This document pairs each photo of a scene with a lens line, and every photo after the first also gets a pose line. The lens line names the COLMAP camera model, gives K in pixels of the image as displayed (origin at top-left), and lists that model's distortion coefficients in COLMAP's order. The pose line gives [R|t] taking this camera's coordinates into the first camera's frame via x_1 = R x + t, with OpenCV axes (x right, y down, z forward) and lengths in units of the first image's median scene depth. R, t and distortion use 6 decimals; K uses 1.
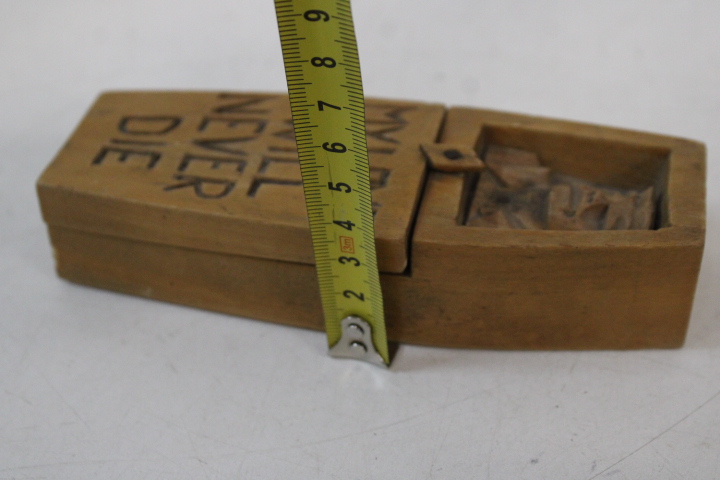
lens RADIAL K [[1173.9, 0, 360.0], [0, 1173.9, 240.0], [0, 0, 1]] dist [-0.007051, -0.045808]
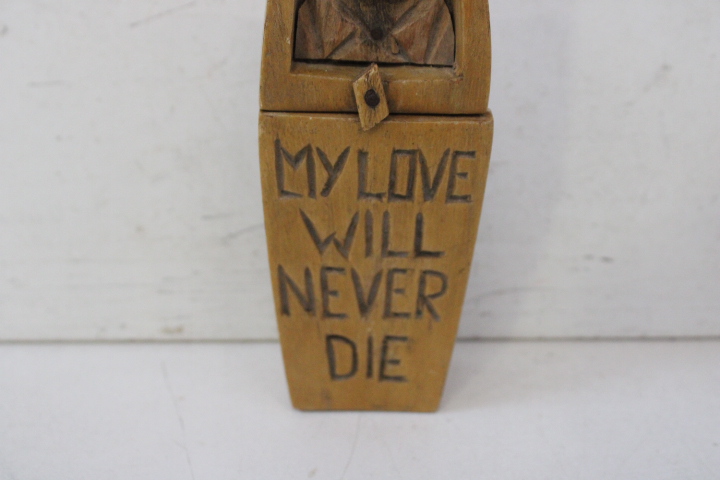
lens RADIAL K [[1021.2, 0, 360.0], [0, 1021.2, 240.0], [0, 0, 1]] dist [-0.065297, 0.079057]
pose [[-0.193686, -0.869453, -0.454463, 0.375136], [0.628463, -0.465668, 0.623047, -0.683524], [-0.753339, -0.164938, 0.636613, 0.431623]]
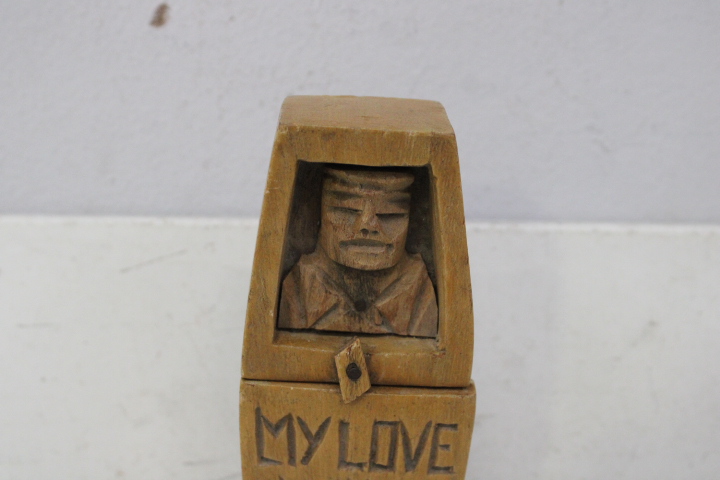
lens RADIAL K [[1021.2, 0, 360.0], [0, 1021.2, 240.0], [0, 0, 1]] dist [-0.065297, 0.079057]
pose [[-0.174022, -0.937820, -0.300350, 0.447721], [0.639129, -0.339599, 0.690062, -0.635035], [-0.749153, -0.071877, 0.658486, 0.431017]]
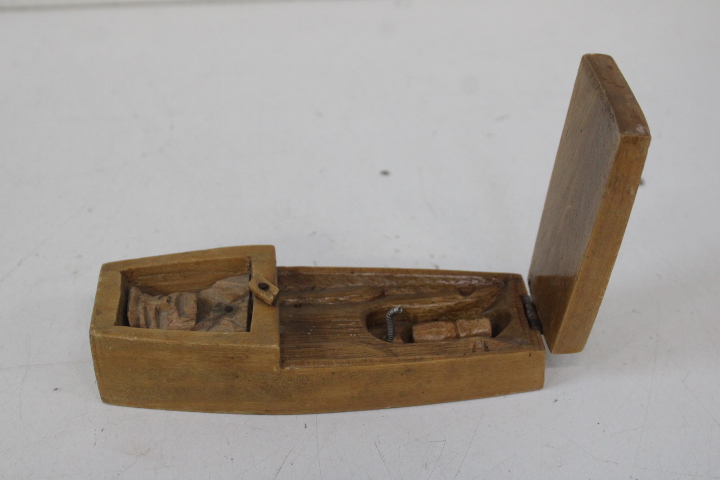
lens RADIAL K [[1173.9, 0, 360.0], [0, 1173.9, 240.0], [0, 0, 1]] dist [-0.007051, -0.045808]
pose [[-0.953840, 0.200693, -0.223410, 0.283207], [-0.176696, 0.226485, 0.957853, -1.541523], [0.242834, 0.953114, -0.180569, 1.248358]]
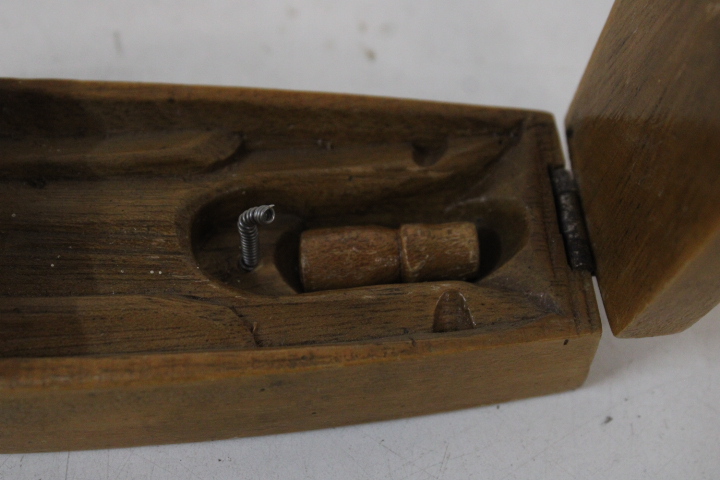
lens RADIAL K [[1173.9, 0, 360.0], [0, 1173.9, 240.0], [0, 0, 1]] dist [-0.007051, -0.045808]
pose [[-0.954924, 0.230006, -0.187662, -0.013842], [-0.216981, -0.109405, 0.970026, -0.703943], [0.202581, 0.967020, 0.154380, 0.993958]]
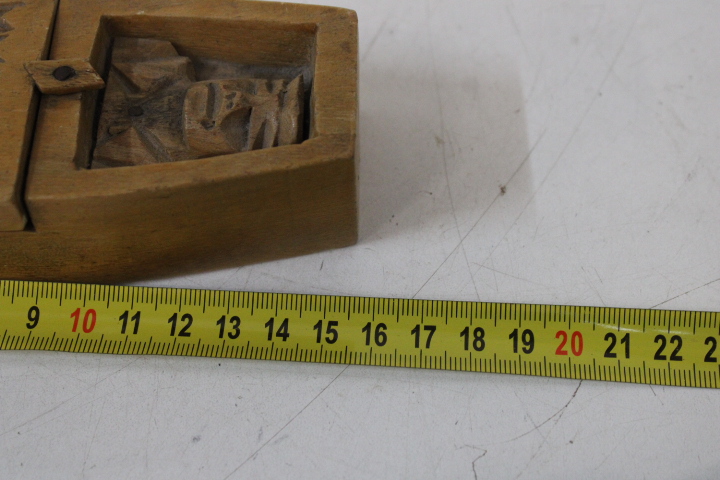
lens RADIAL K [[1173.9, 0, 360.0], [0, 1173.9, 240.0], [0, 0, 1]] dist [-0.007051, -0.045808]
pose [[0.975574, -0.175030, 0.132742, 0.154880], [0.131161, 0.948855, 0.287177, -0.174215], [-0.176218, -0.262752, 0.948635, 0.127449]]
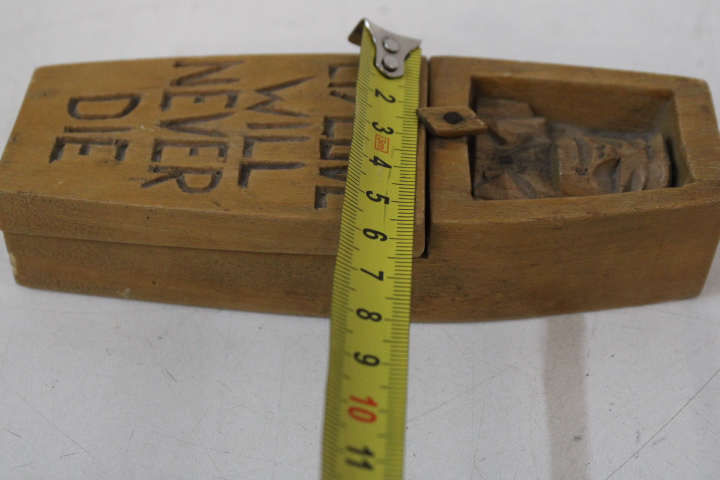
lens RADIAL K [[1173.9, 0, 360.0], [0, 1173.9, 240.0], [0, 0, 1]] dist [-0.007051, -0.045808]
pose [[0.984139, -0.104603, 0.143278, -0.136757], [0.086371, 0.988000, 0.128051, -0.103075], [-0.154953, -0.113644, 0.981364, 0.090829]]
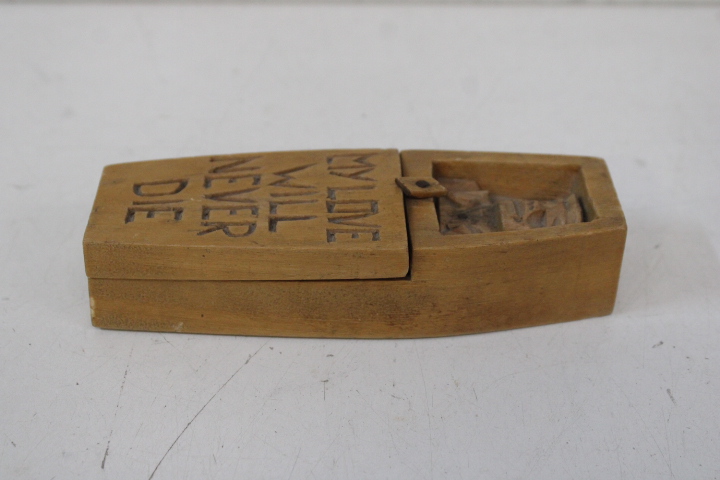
lens RADIAL K [[1217.7, 0, 360.0], [0, 1217.7, 240.0], [0, 0, 1]] dist [-0.040171, -0.056146]
pose [[0.968348, -0.102533, 0.227573, -0.292503], [0.122443, 0.989628, -0.075131, 0.077704], [-0.217509, 0.100618, 0.970858, -0.255468]]
